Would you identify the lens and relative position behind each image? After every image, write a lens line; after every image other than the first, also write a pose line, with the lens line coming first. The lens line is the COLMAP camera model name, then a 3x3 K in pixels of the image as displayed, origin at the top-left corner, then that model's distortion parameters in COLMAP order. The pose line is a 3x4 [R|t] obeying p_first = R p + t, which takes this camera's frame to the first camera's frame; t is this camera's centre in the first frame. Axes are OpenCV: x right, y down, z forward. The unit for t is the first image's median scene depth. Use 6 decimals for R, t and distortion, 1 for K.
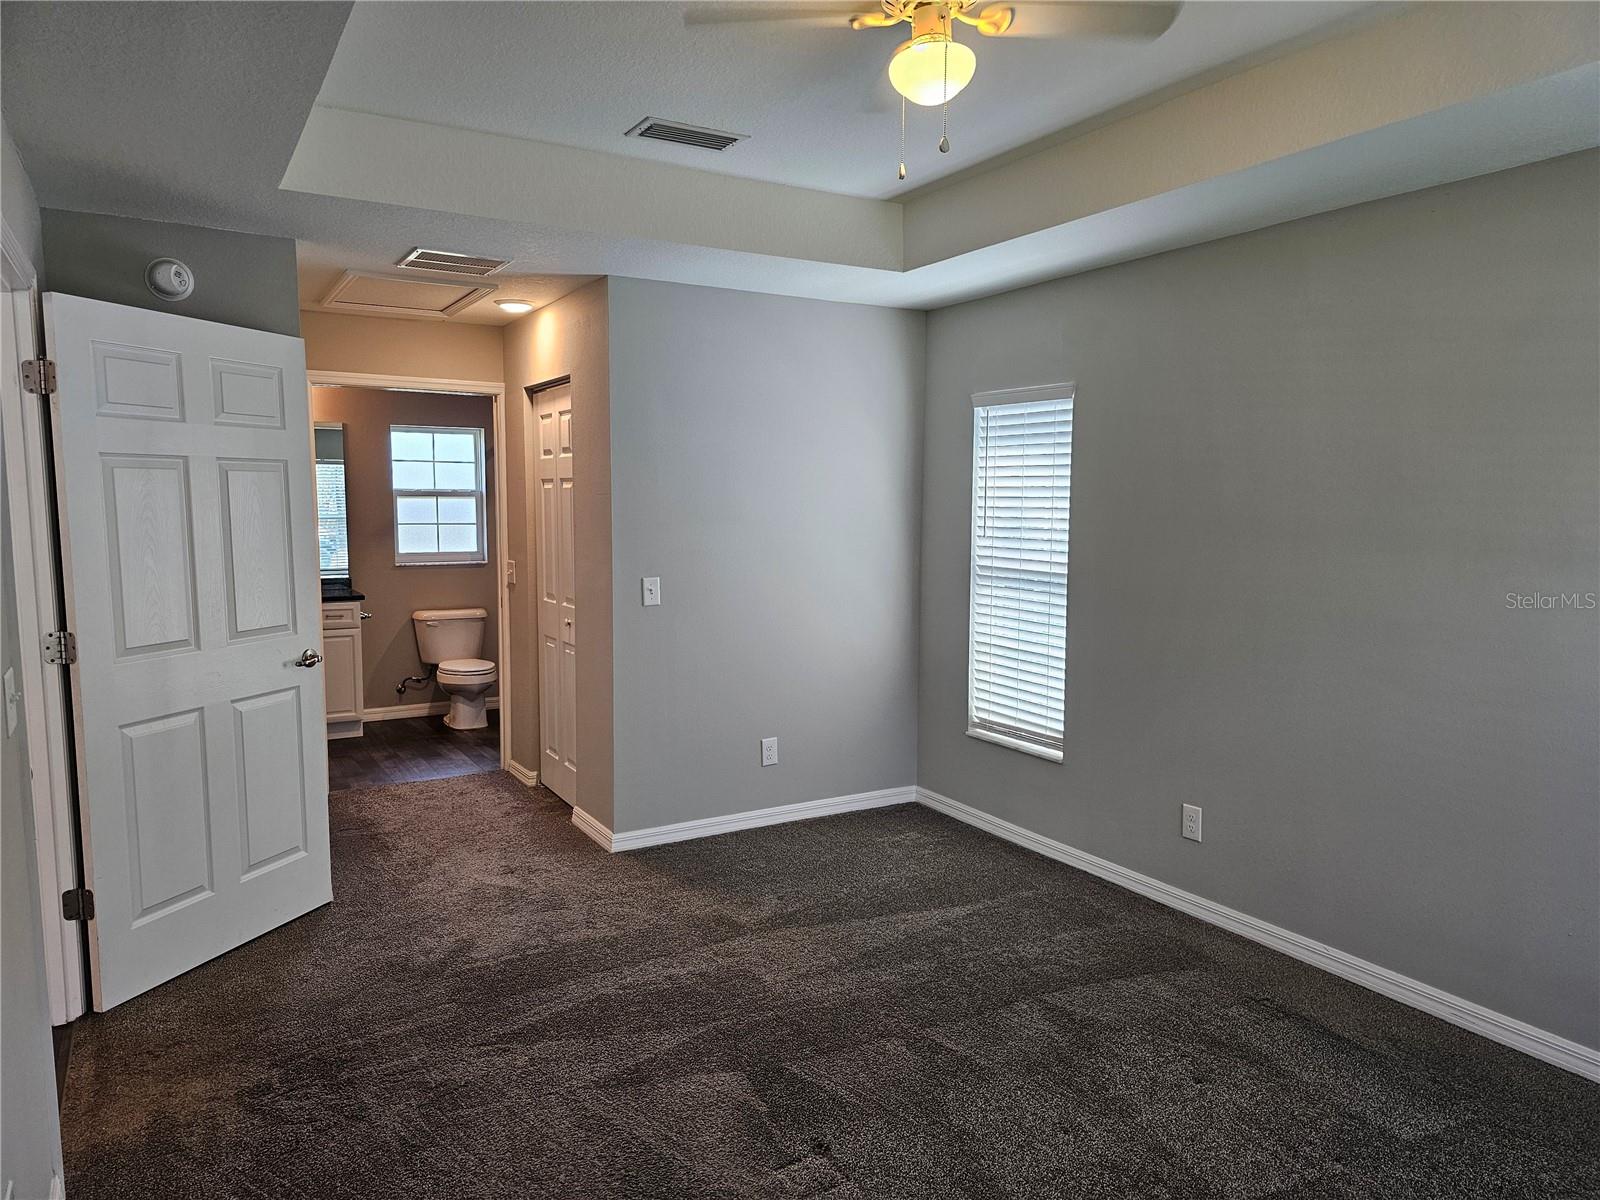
lens RADIAL K [[1068.4, 0, 802.0], [0, 1068.4, 597.9], [0, 0, 1]] dist [0.056681, -0.032291]
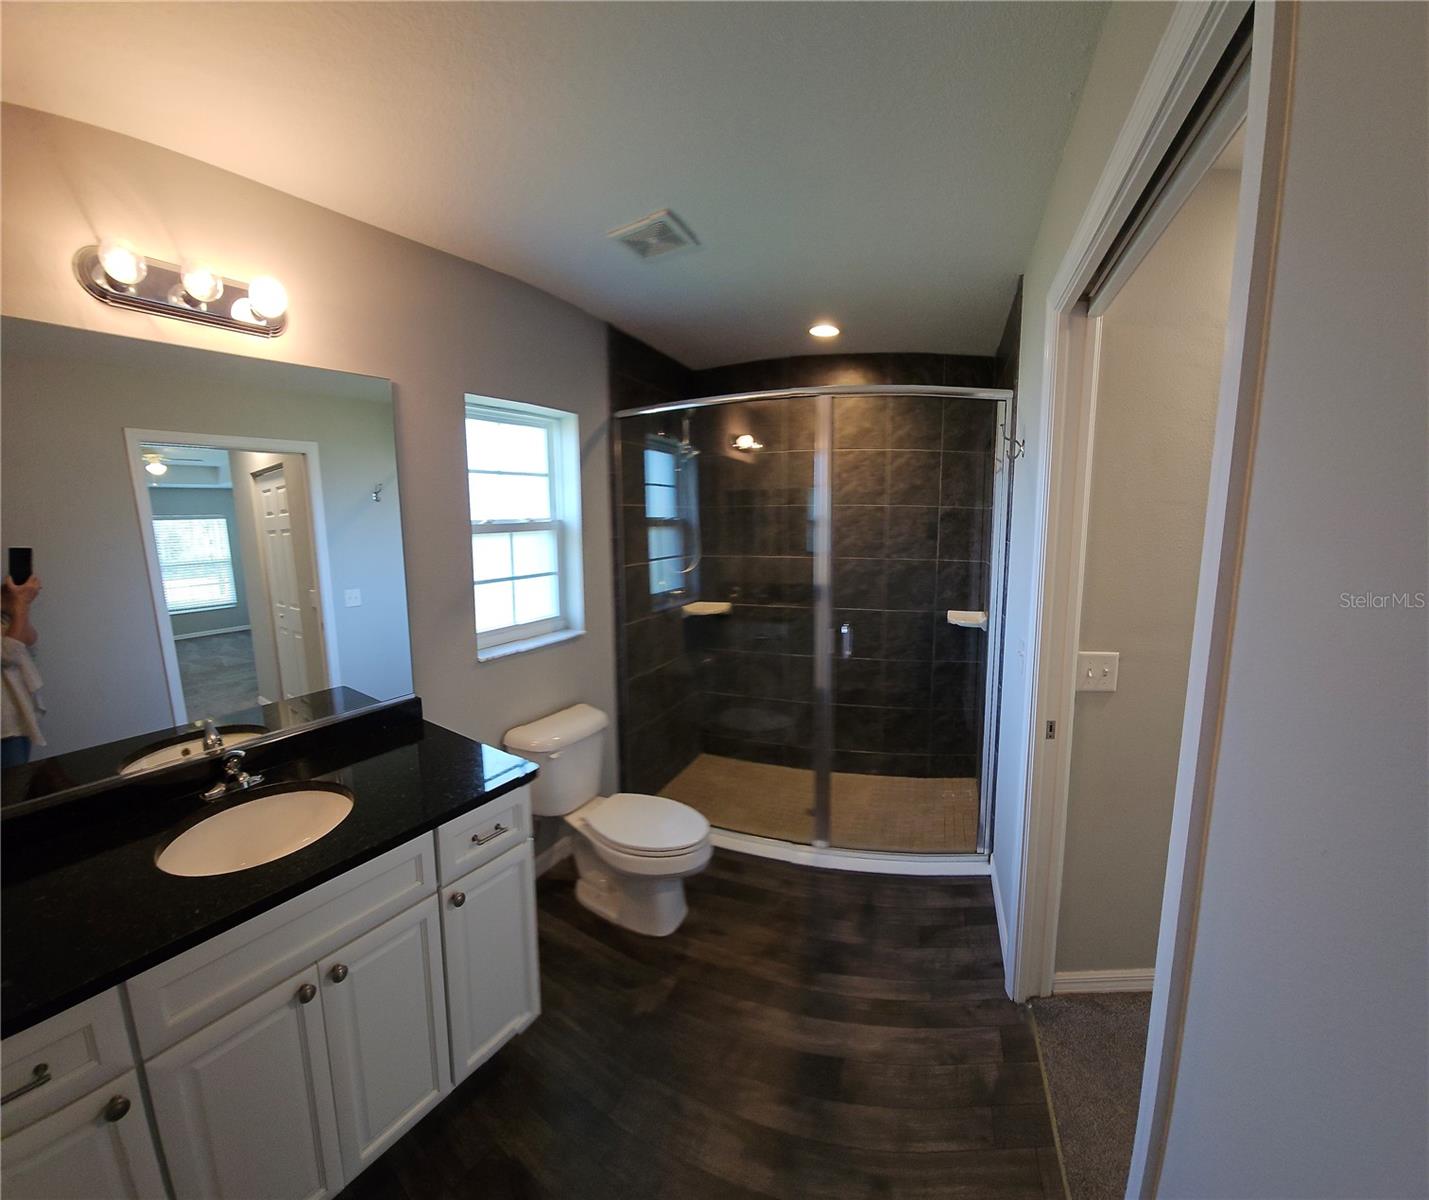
lens RADIAL K [[563.1, 0, 712.0], [0, 563.1, 584.6], [0, 0, 1]] dist [-0.015682, -0.000138]
pose [[0.905353, -0.094677, 0.413970, -0.521060], [0.090221, 0.995459, 0.030352, -0.089704], [-0.414964, 0.009869, 0.909784, 0.936035]]
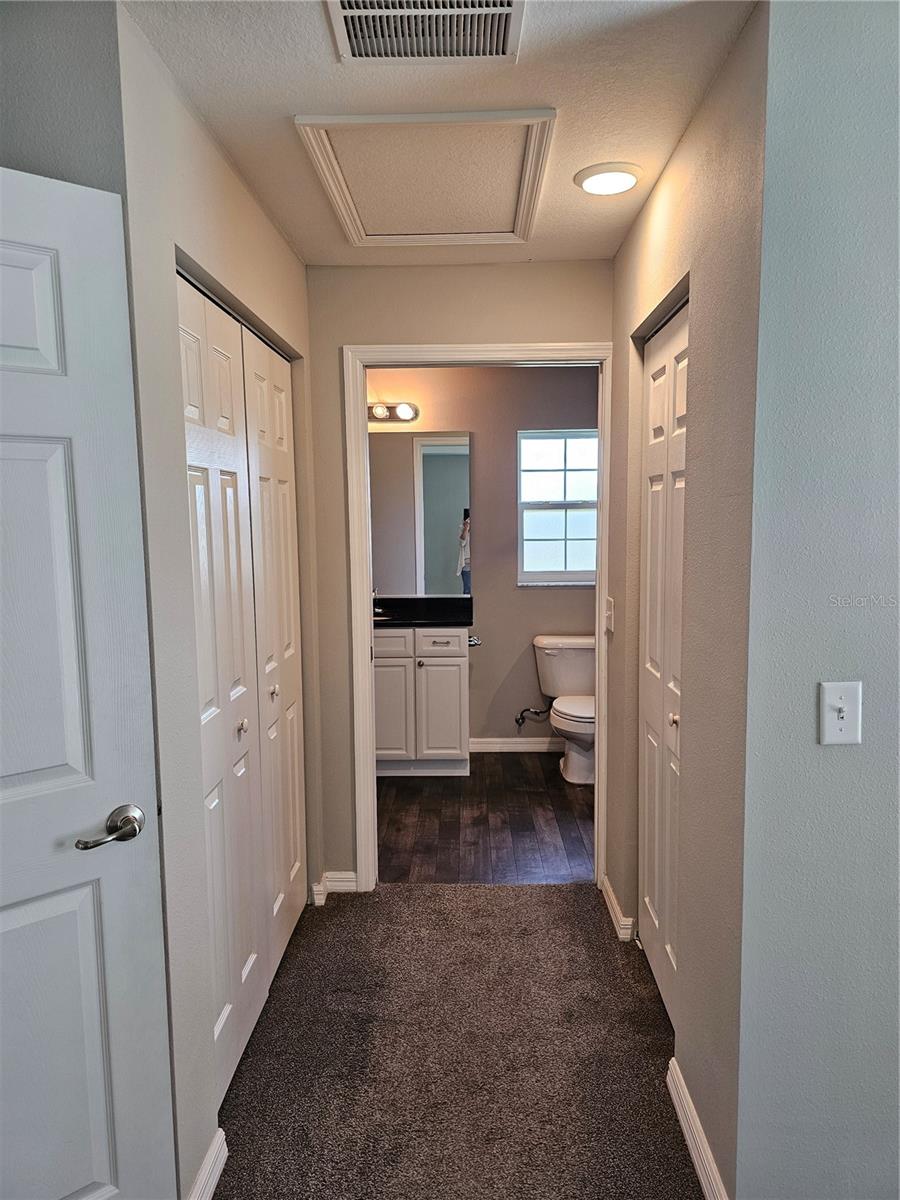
lens RADIAL K [[801.3, 0, 458.8], [0, 801.3, 590.1], [0, 0, 1]] dist [0.056681, -0.032291]
pose [[0.850719, 0.038301, -0.524224, -0.086751], [-0.034875, 0.999257, 0.016413, -0.048187], [0.524463, 0.004319, 0.851422, 0.538122]]
